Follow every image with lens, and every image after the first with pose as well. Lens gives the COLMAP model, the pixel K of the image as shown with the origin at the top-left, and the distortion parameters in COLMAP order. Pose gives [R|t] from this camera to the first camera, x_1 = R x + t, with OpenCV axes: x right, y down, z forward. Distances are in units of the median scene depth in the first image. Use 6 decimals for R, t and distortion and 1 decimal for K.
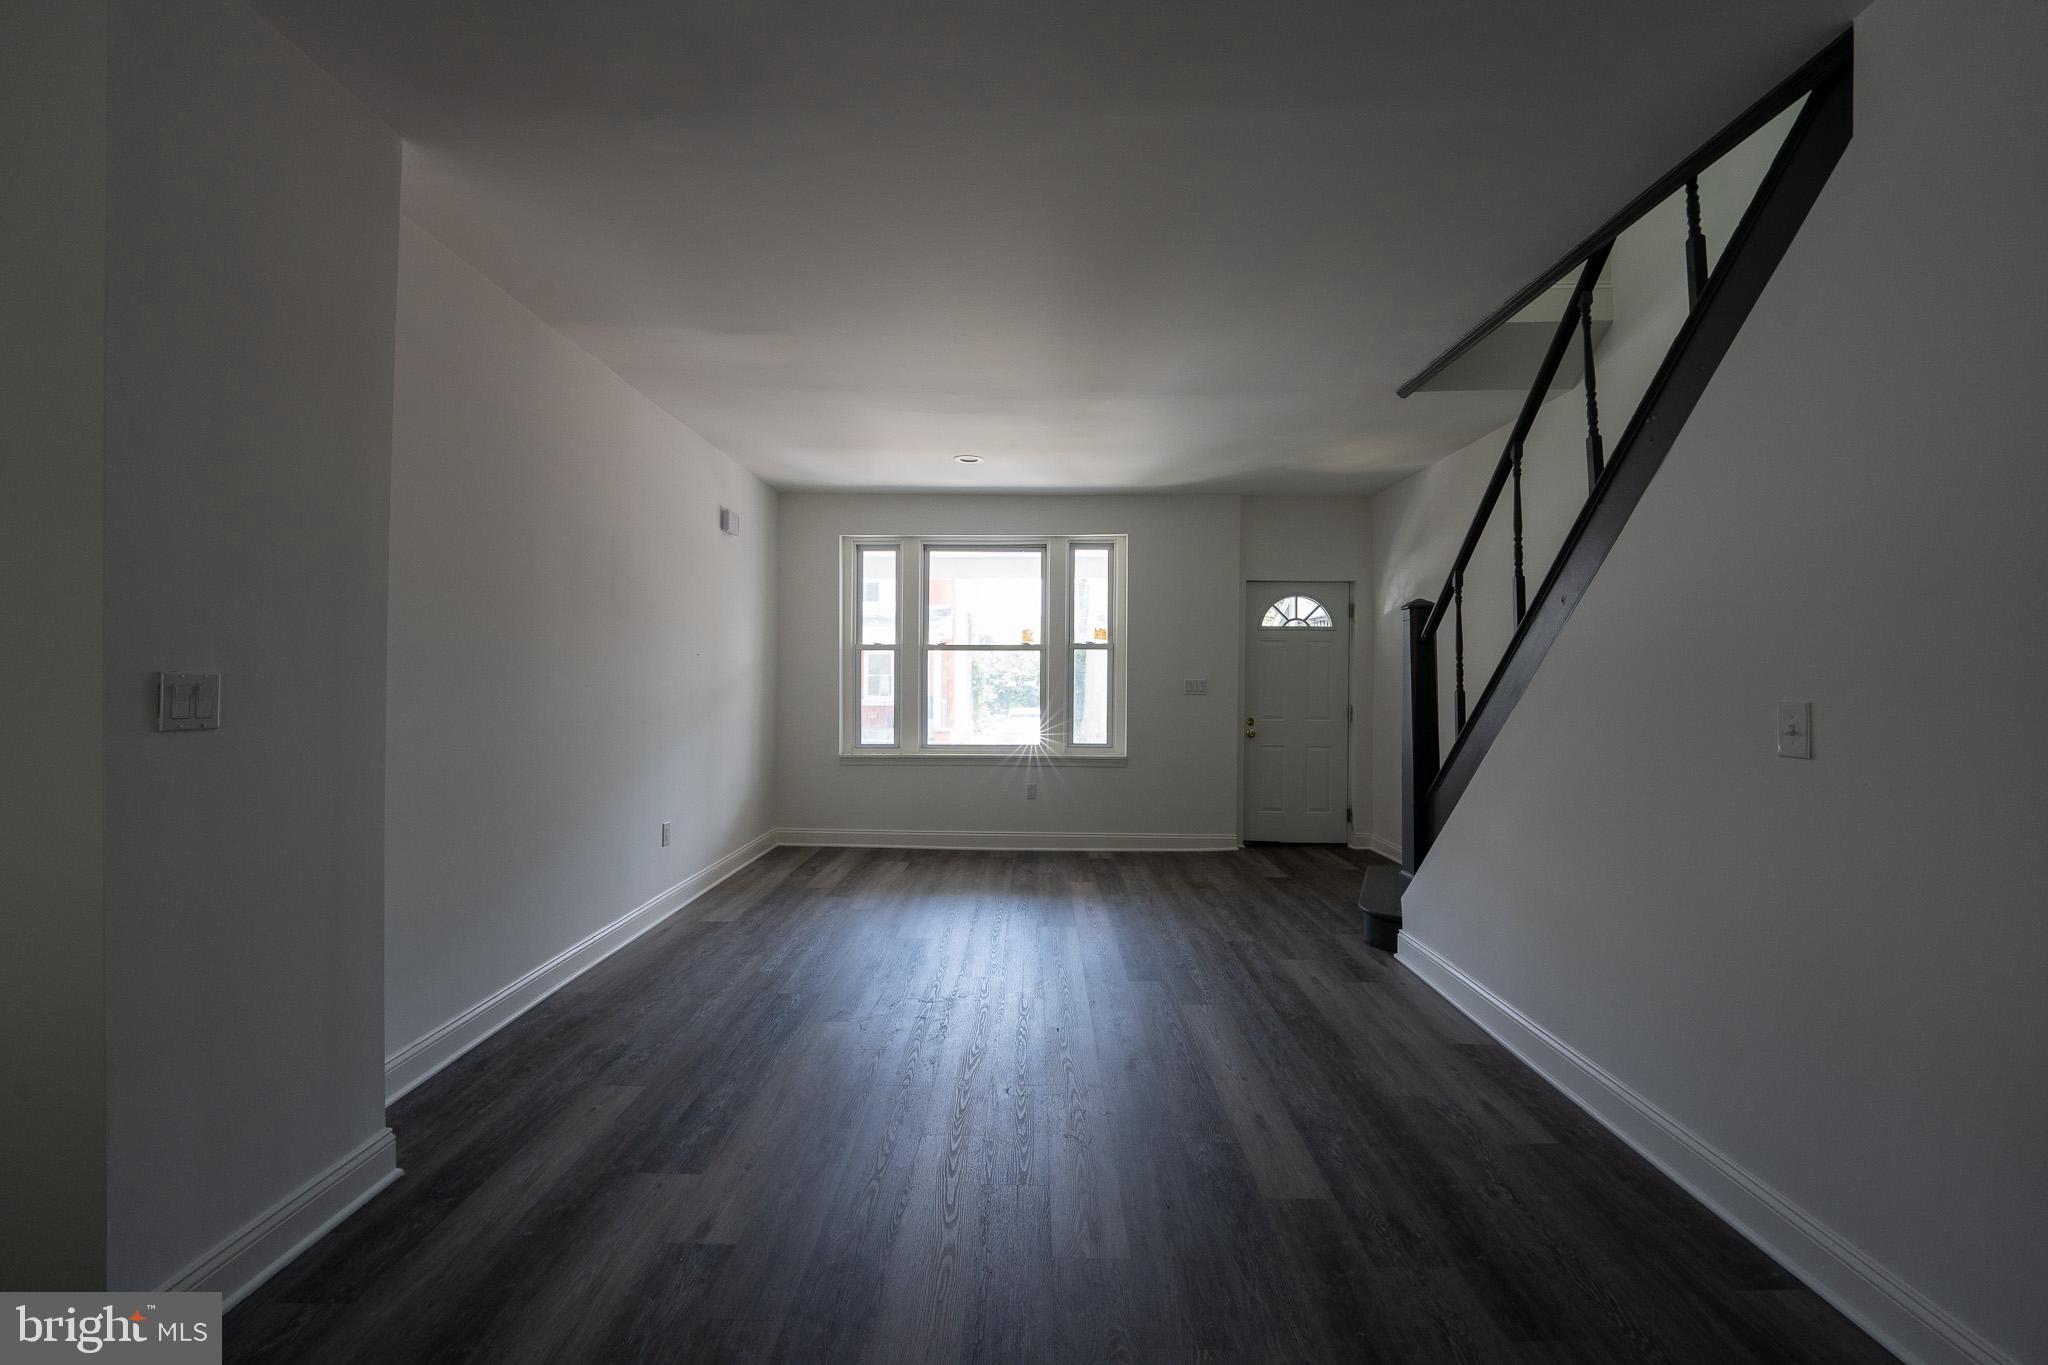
lens RADIAL K [[833.4, 0, 1029.1], [0, 833.4, 681.6], [0, 0, 1]] dist [0.000752, -0.008153]
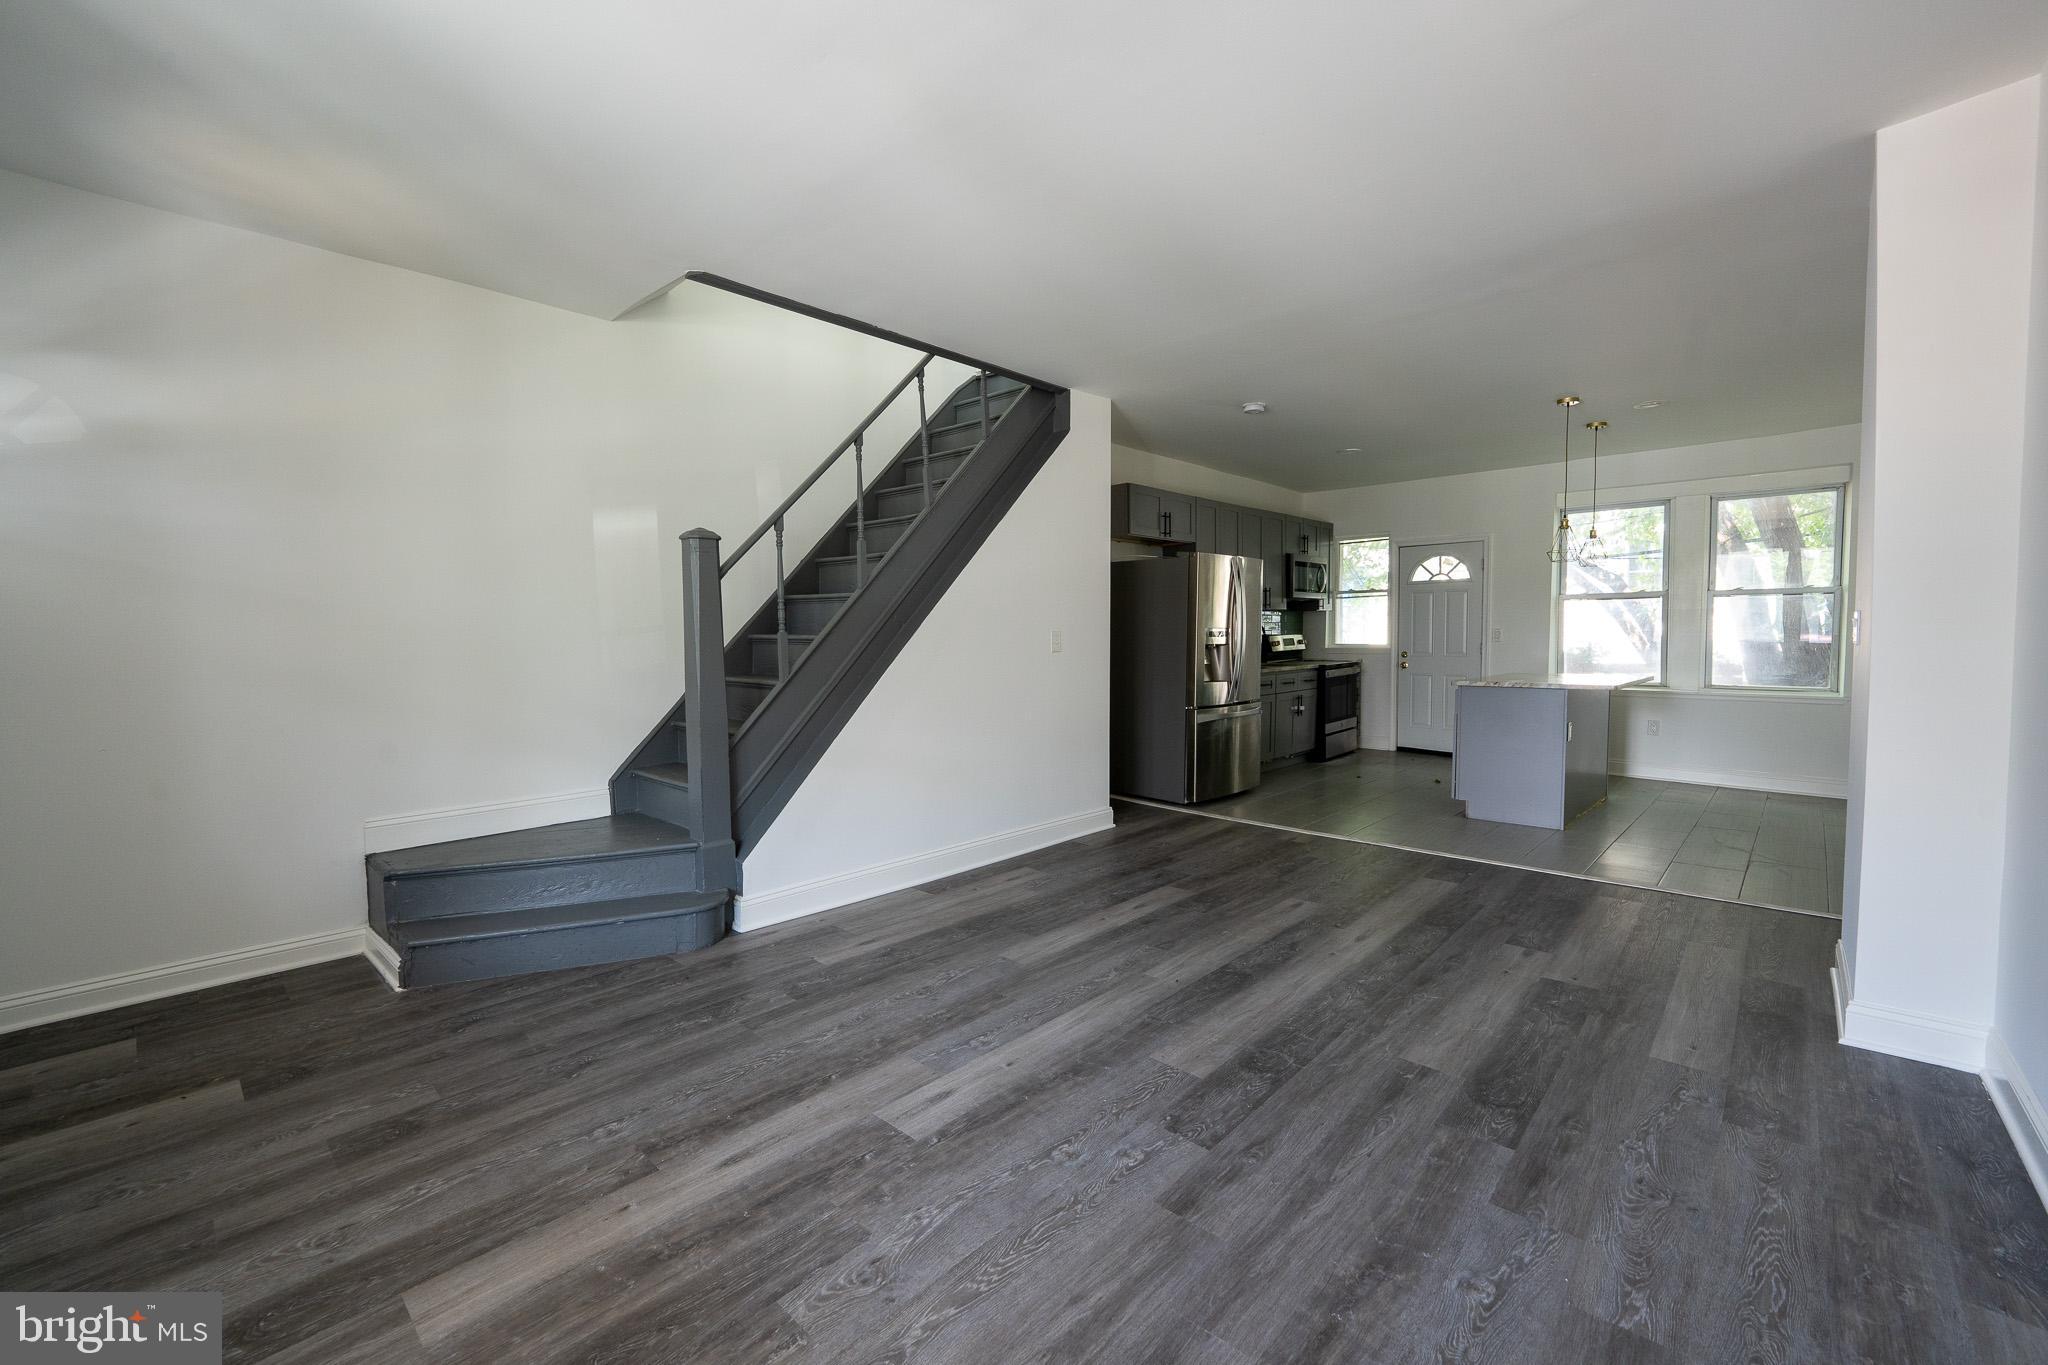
lens RADIAL K [[837.4, 0, 1022.3], [0, 837.4, 680.0], [0, 0, 1]] dist [0.001583, -0.006019]
pose [[-0.739303, -0.038169, 0.672290, -0.474599], [0.006664, 0.997929, 0.063986, 0.006672], [-0.673340, 0.051785, -0.737517, 1.826326]]
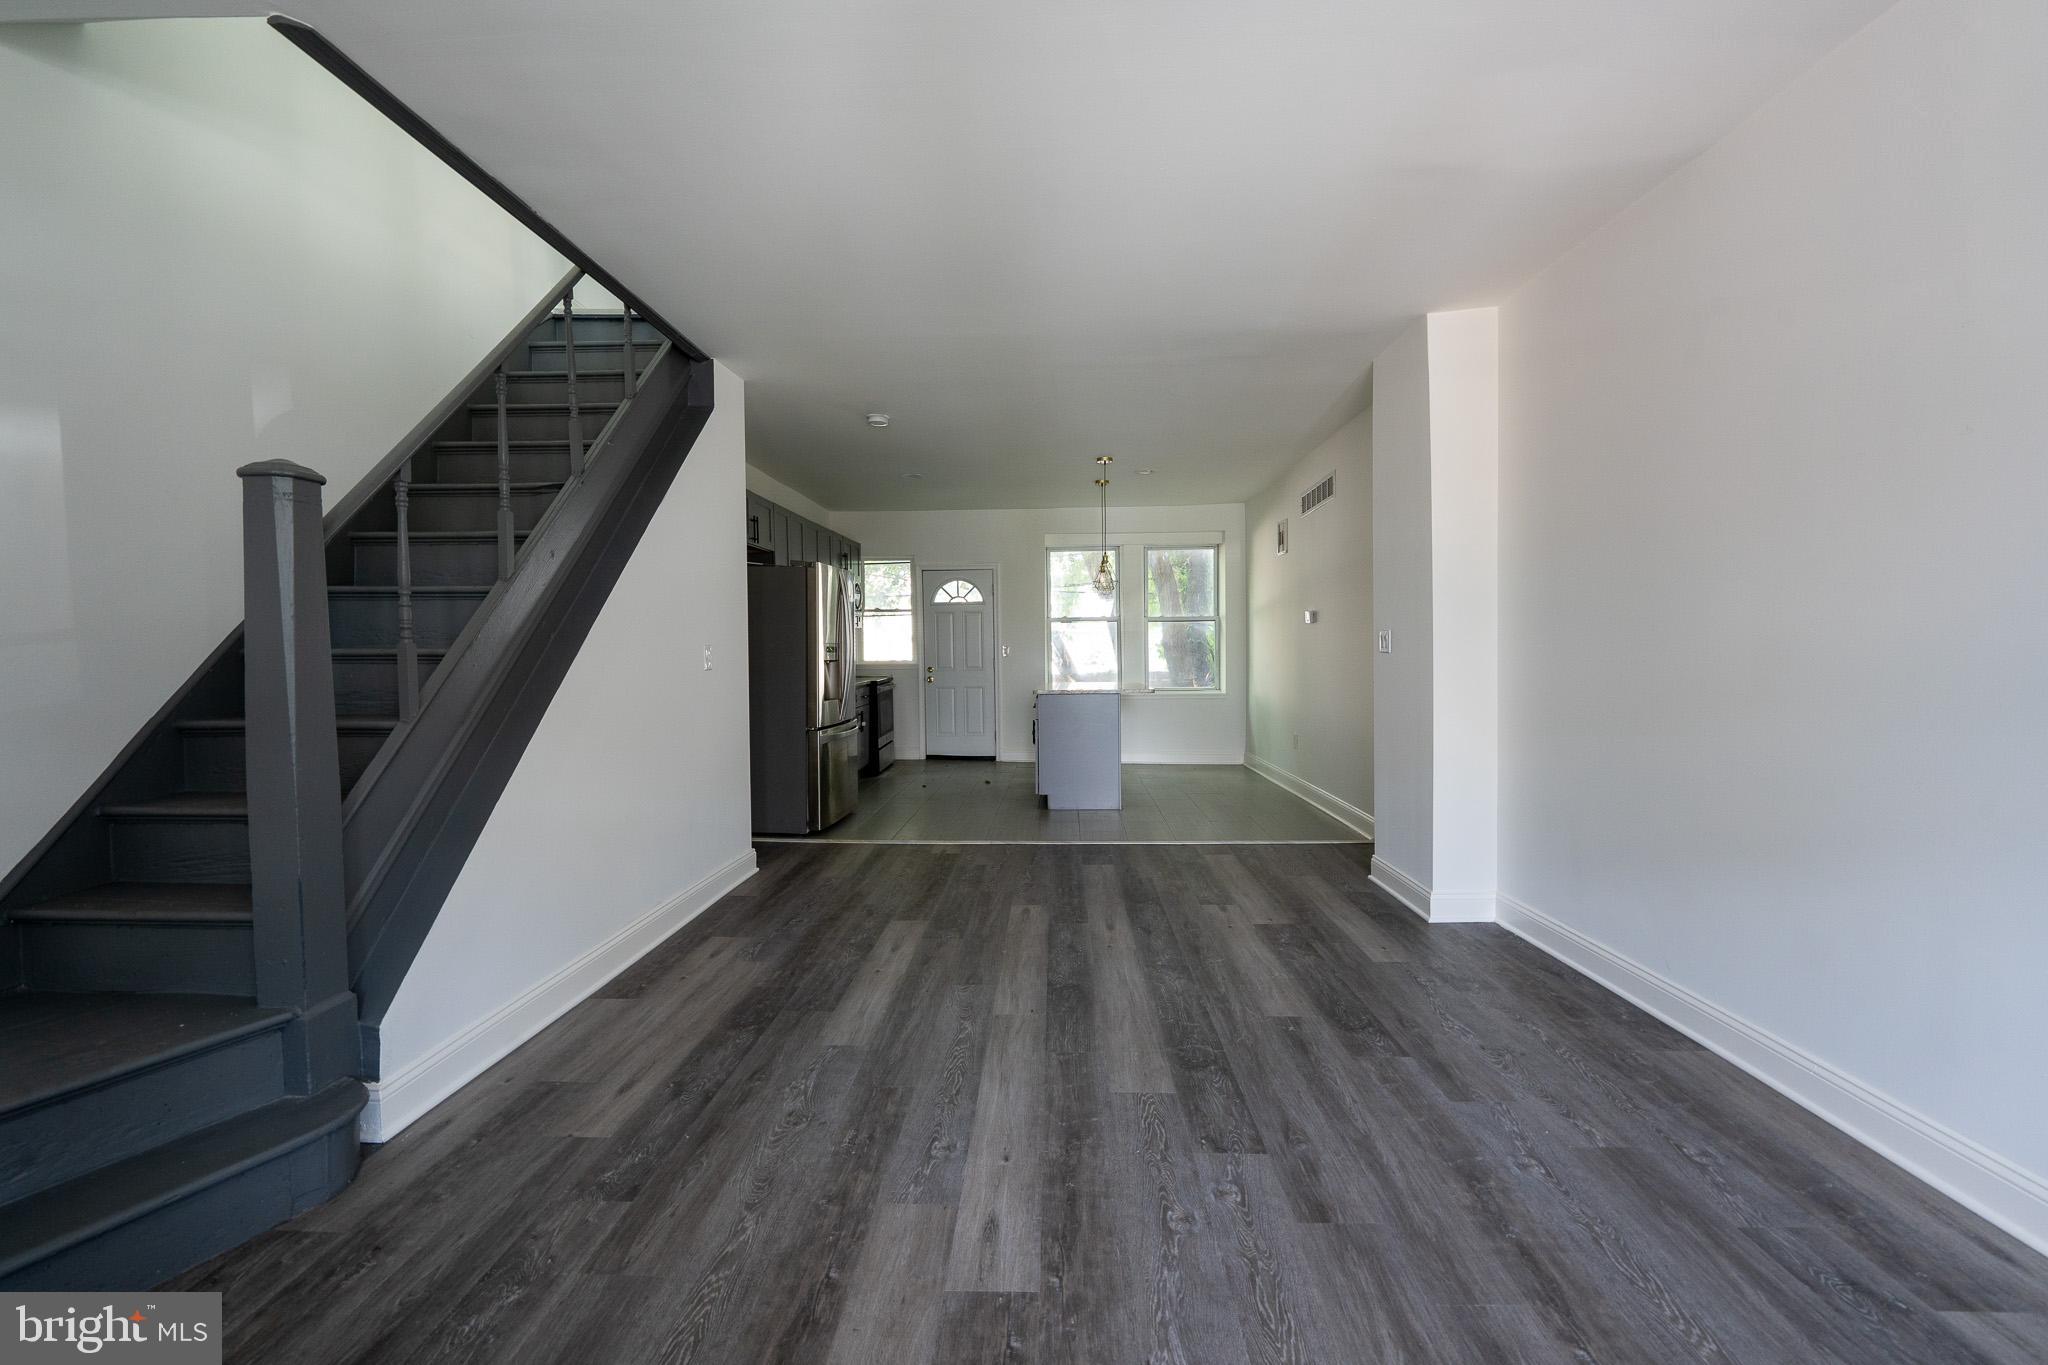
lens RADIAL K [[833.4, 0, 1029.1], [0, 833.4, 681.6], [0, 0, 1]] dist [0.000752, -0.008153]
pose [[-0.999664, 0.002160, 0.025818, 0.012858], [0.003349, 0.998930, 0.046119, 0.014293], [-0.025690, 0.046190, -0.998602, 1.906098]]
